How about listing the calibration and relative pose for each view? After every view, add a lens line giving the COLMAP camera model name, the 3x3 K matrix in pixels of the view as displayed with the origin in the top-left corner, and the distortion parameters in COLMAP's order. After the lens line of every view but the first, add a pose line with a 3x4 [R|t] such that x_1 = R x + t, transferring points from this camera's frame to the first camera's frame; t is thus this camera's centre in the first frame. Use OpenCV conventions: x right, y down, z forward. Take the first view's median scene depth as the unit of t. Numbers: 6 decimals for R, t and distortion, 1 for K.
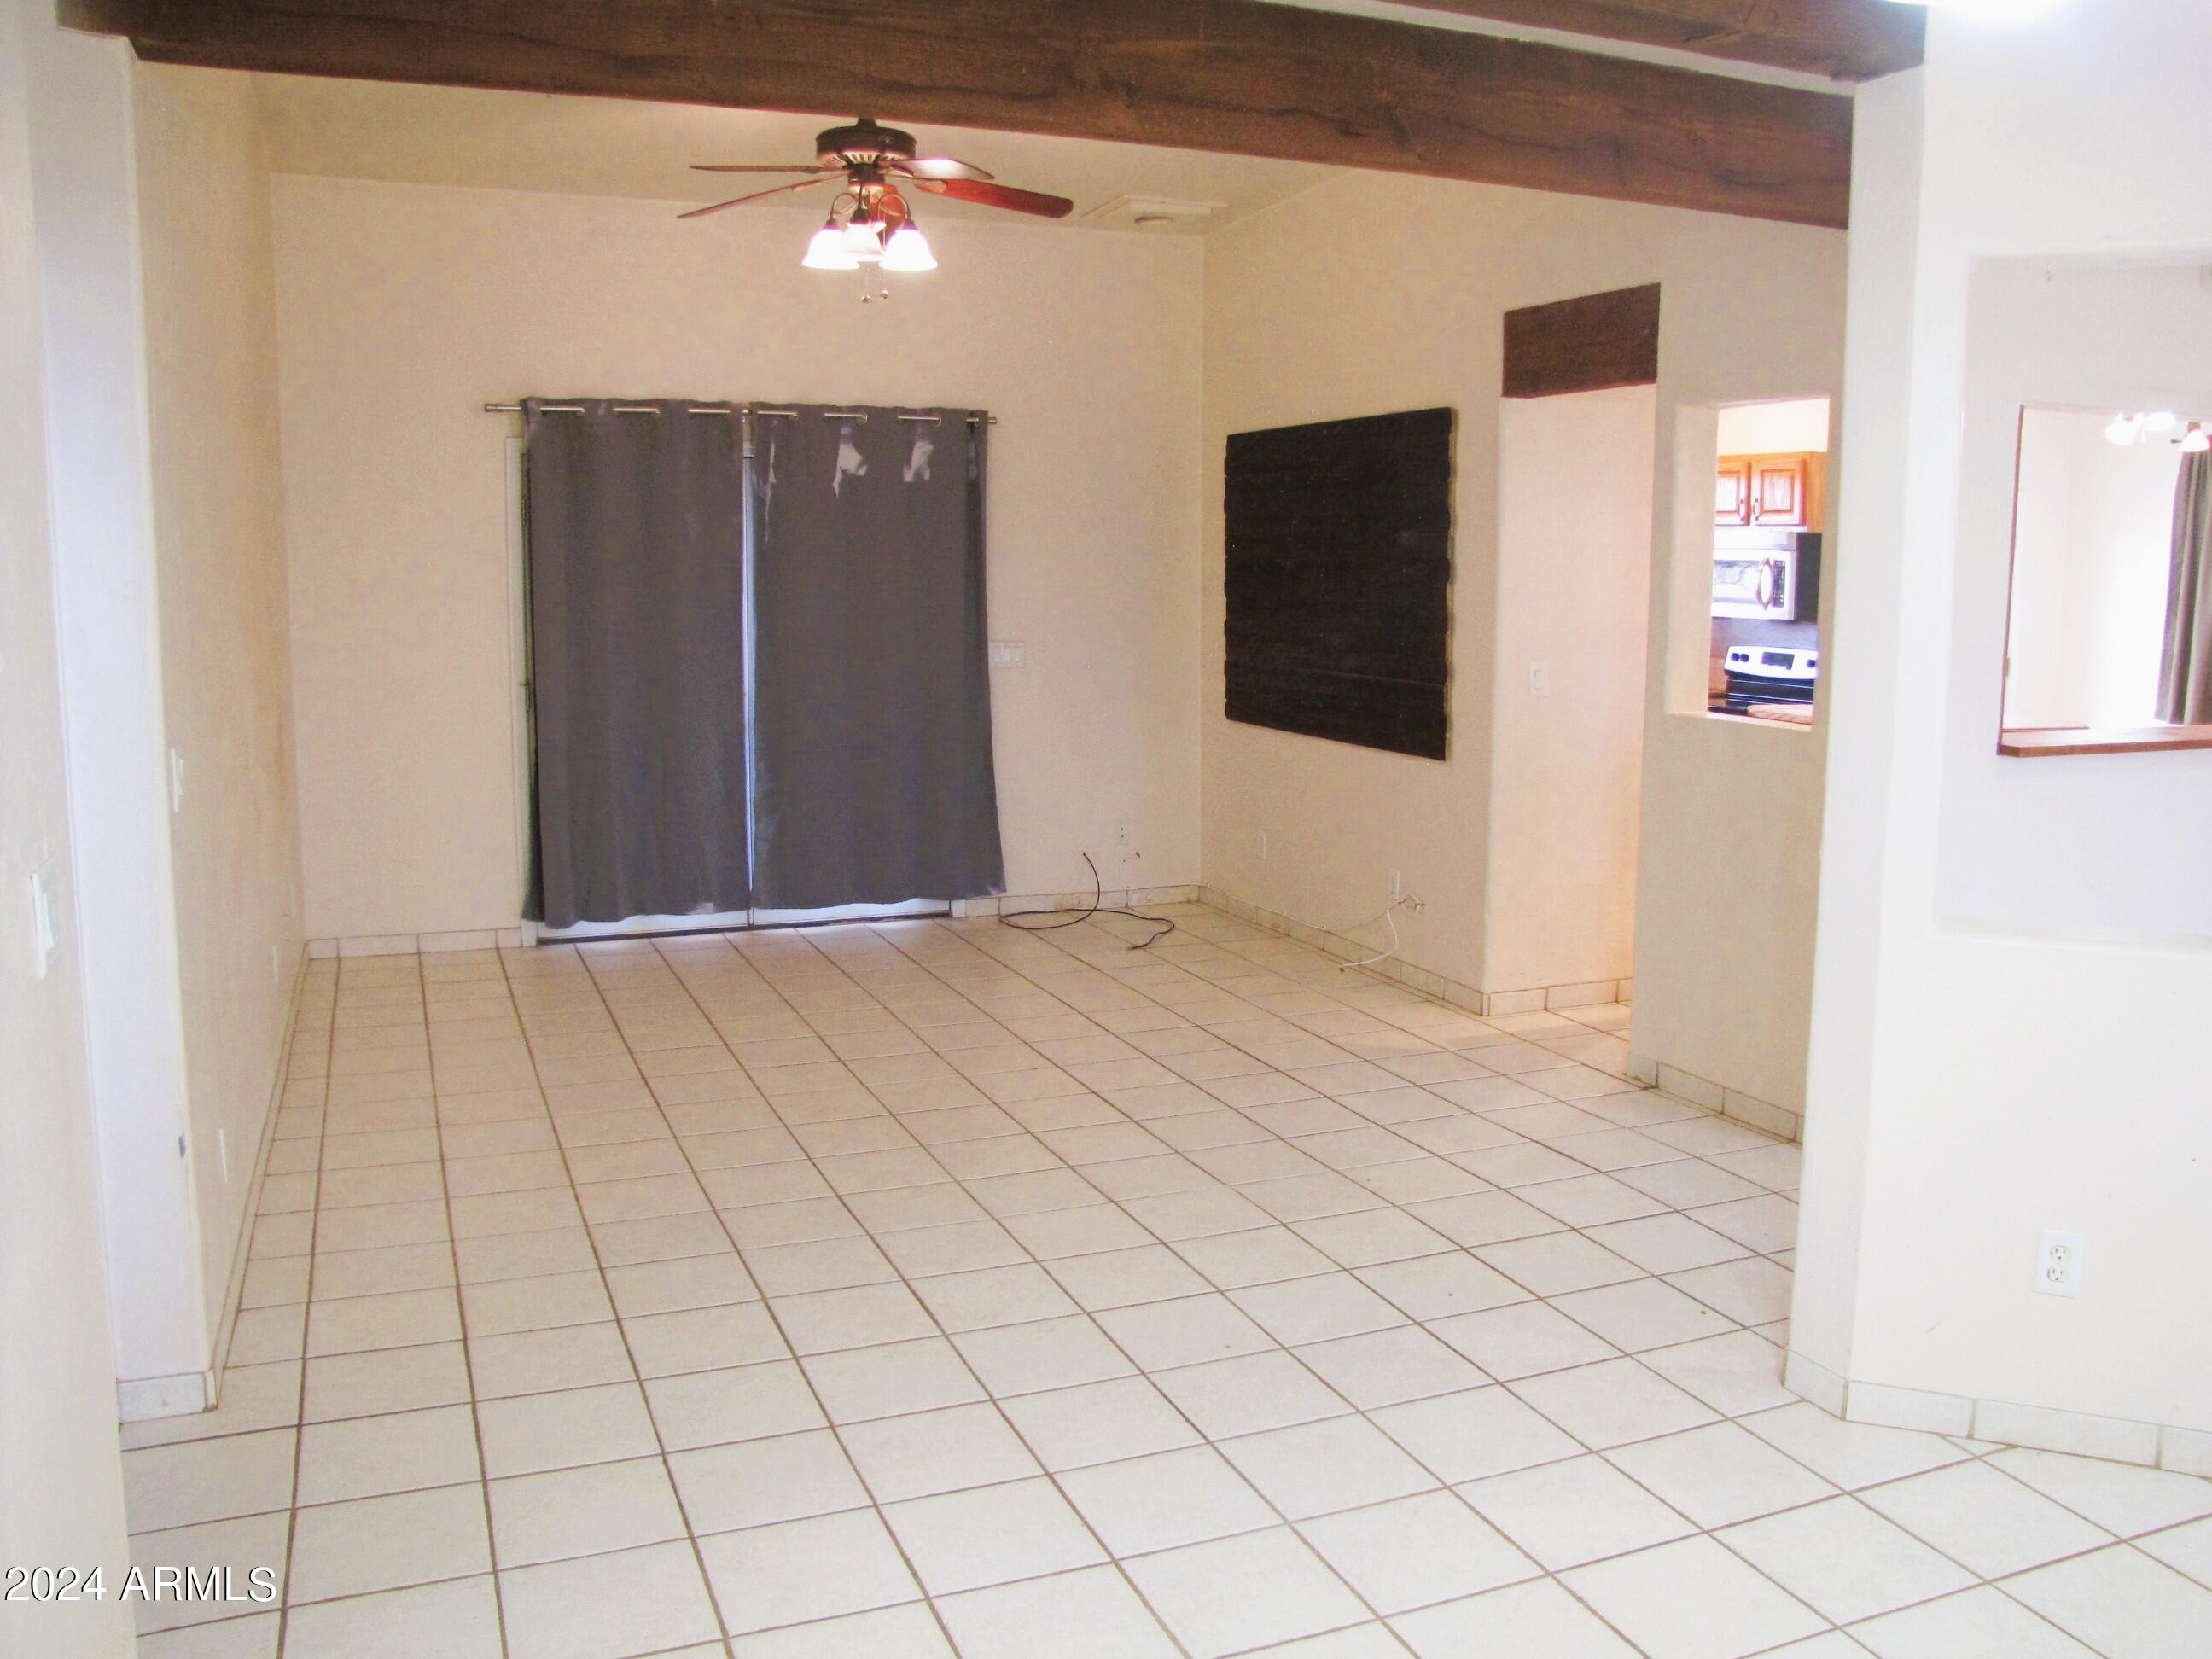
lens RADIAL K [[1863.6, 0, 1107.2], [0, 1863.6, 825.8], [0, 0, 1]] dist [-0.065132, -0.006150]
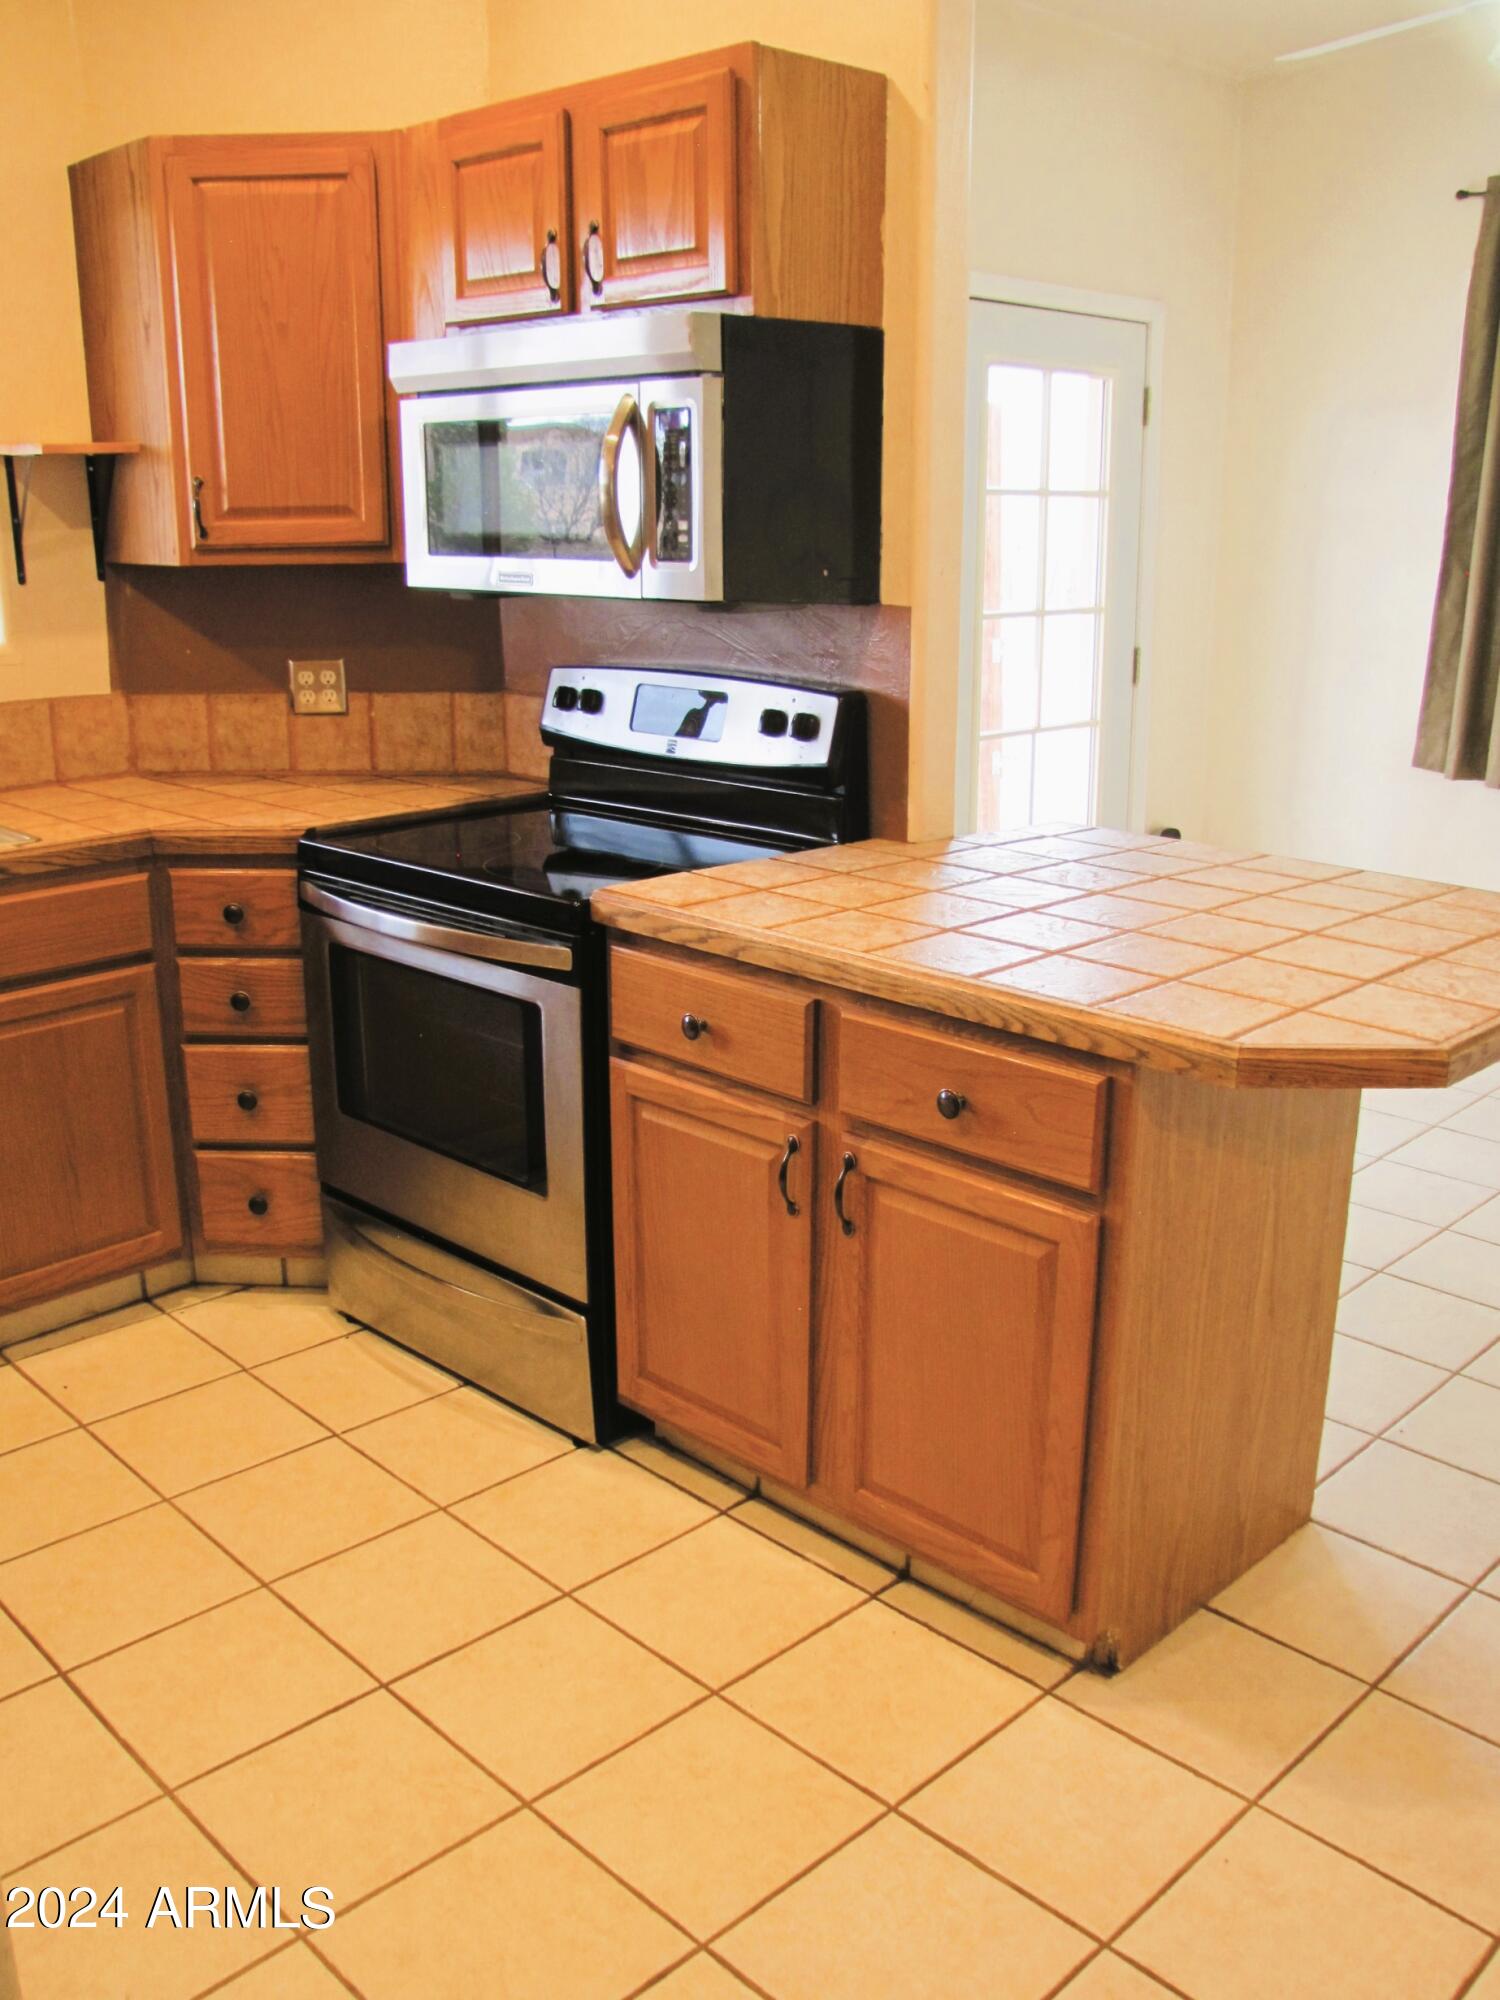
lens RADIAL K [[1685.0, 0, 749.5], [0, 1685.0, 1000.9], [0, 0, 1]] dist [-0.065132, -0.006150]
pose [[0.918079, -0.101645, 0.383143, 0.256870], [0.049500, 0.988396, 0.143605, -0.084631], [-0.393294, -0.112875, 0.912458, 0.721940]]
